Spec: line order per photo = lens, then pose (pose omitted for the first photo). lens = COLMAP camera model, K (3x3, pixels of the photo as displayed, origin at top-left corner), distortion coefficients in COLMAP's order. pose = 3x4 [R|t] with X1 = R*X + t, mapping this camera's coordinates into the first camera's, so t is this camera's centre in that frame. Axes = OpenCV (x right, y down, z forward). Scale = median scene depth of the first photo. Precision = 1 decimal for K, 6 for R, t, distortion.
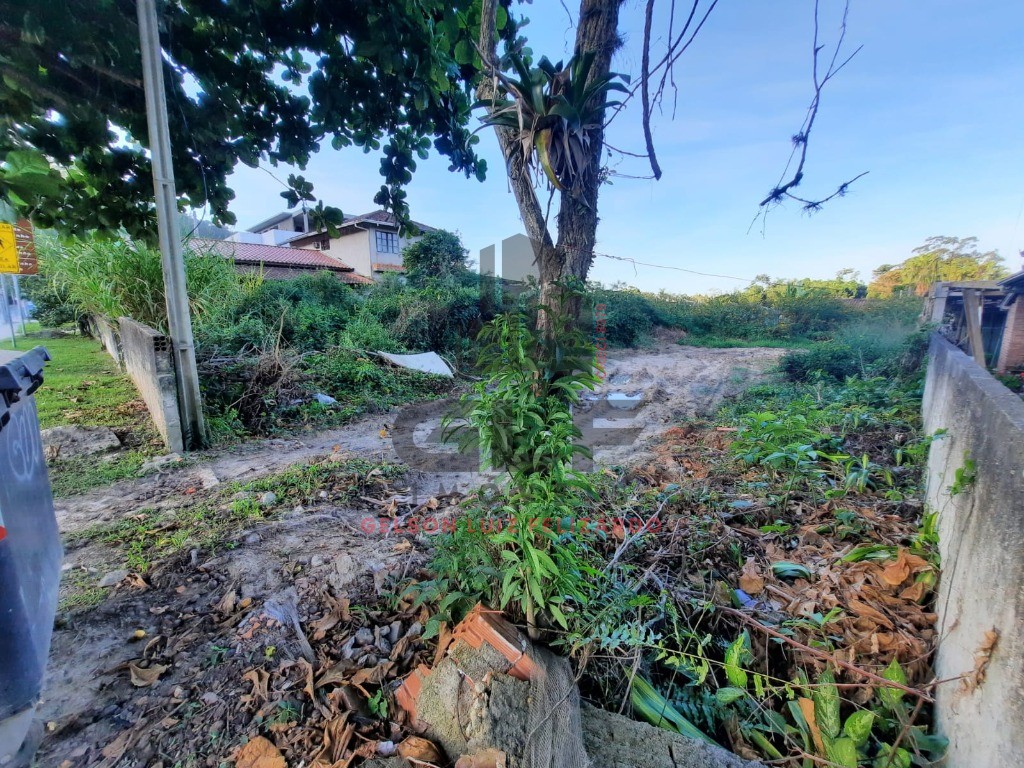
lens RADIAL K [[407.7, 0, 514.2], [0, 407.7, 386.1], [0, 0, 1]] dist [-0.019694, -0.000160]
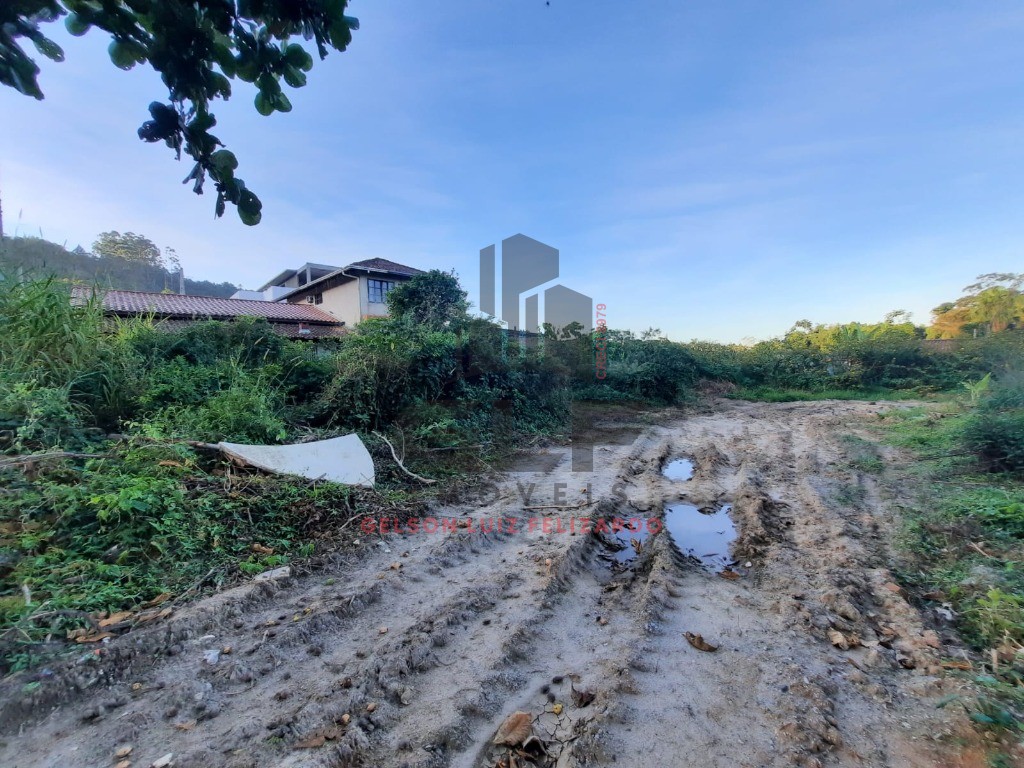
lens RADIAL K [[411.1, 0, 521.4], [0, 411.1, 381.5], [0, 0, 1]] dist [-0.017956, 0.000049]
pose [[0.998210, -0.026286, -0.053728, 0.097298], [0.018177, 0.989089, -0.146191, -0.092344], [0.056985, 0.144953, 0.987796, 0.562257]]
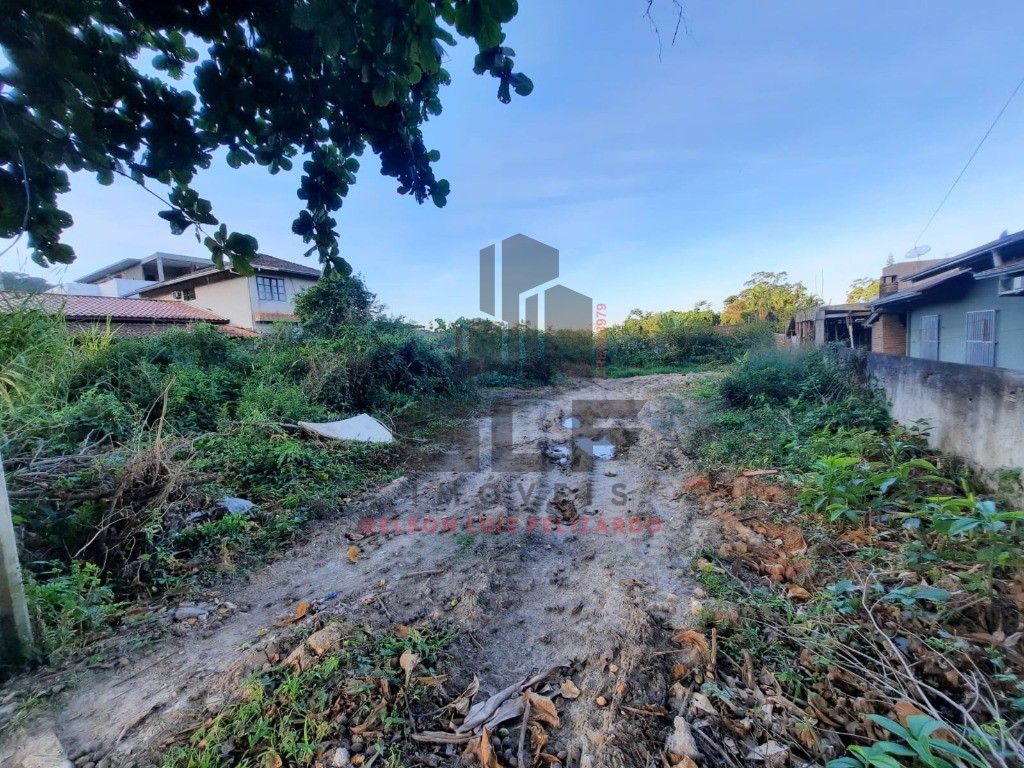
lens RADIAL K [[409.9, 0, 512.0], [0, 409.9, 384.0], [0, 0, 1]] dist [-0.023863, 0.002409]
pose [[0.965387, -0.083354, 0.247142, -0.149943], [0.108865, 0.989846, -0.091400, -0.049751], [-0.237014, 0.115142, 0.964659, 0.180993]]
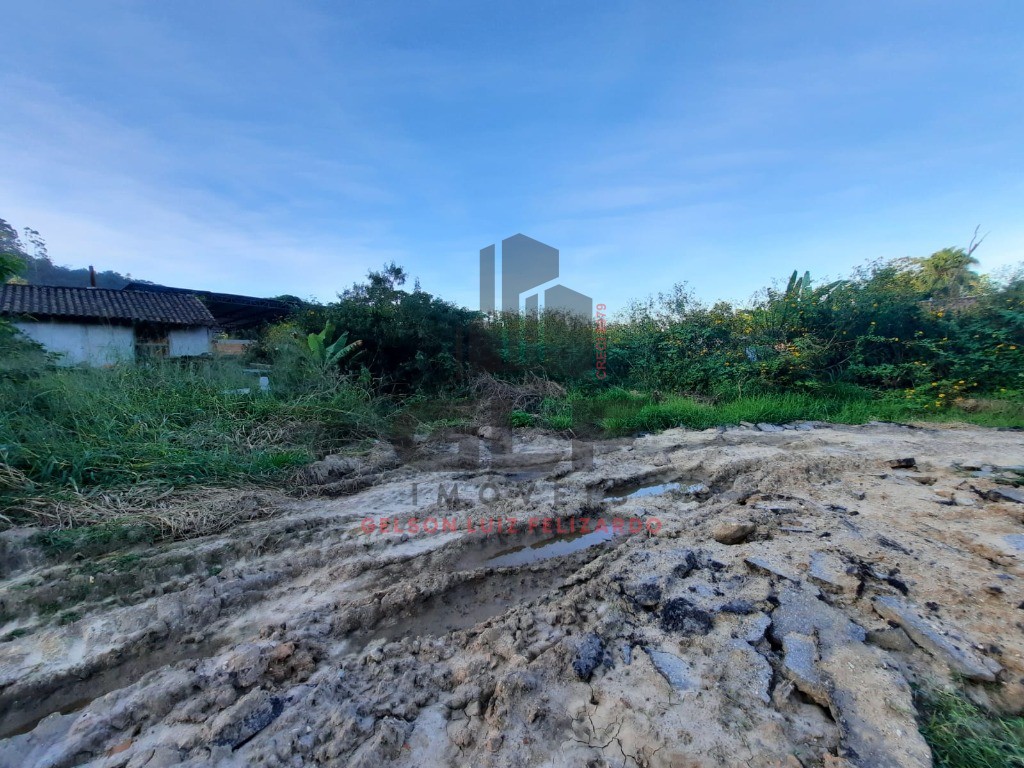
lens RADIAL K [[399.4, 0, 518.2], [0, 399.4, 384.9], [0, 0, 1]] dist [-0.021210, 0.002336]
pose [[0.996817, -0.051377, 0.060959, 1.620139], [0.058183, 0.991577, -0.115712, -0.405919], [-0.054501, 0.118890, 0.991411, 2.782747]]
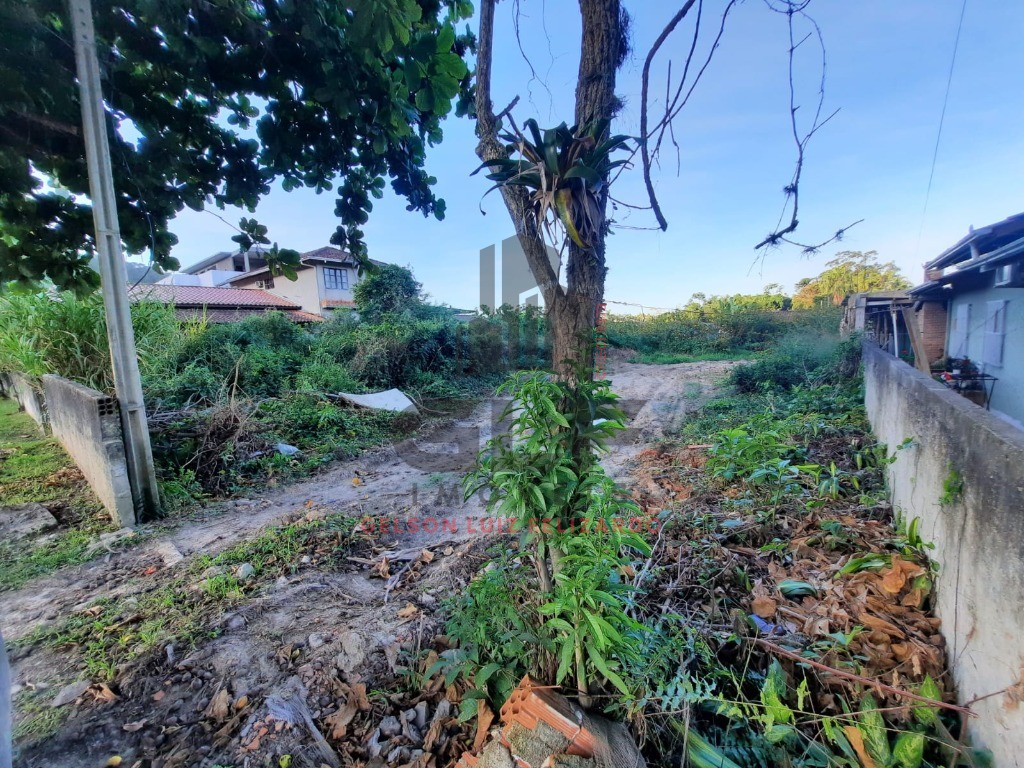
lens RADIAL K [[408.4, 0, 511.8], [0, 408.4, 385.4], [0, 0, 1]] dist [-0.023255, 0.002149]
pose [[0.992352, -0.067646, 0.103251, -0.031860], [0.074349, 0.995271, -0.062511, -0.014654], [-0.098534, 0.069710, 0.992689, 0.005614]]
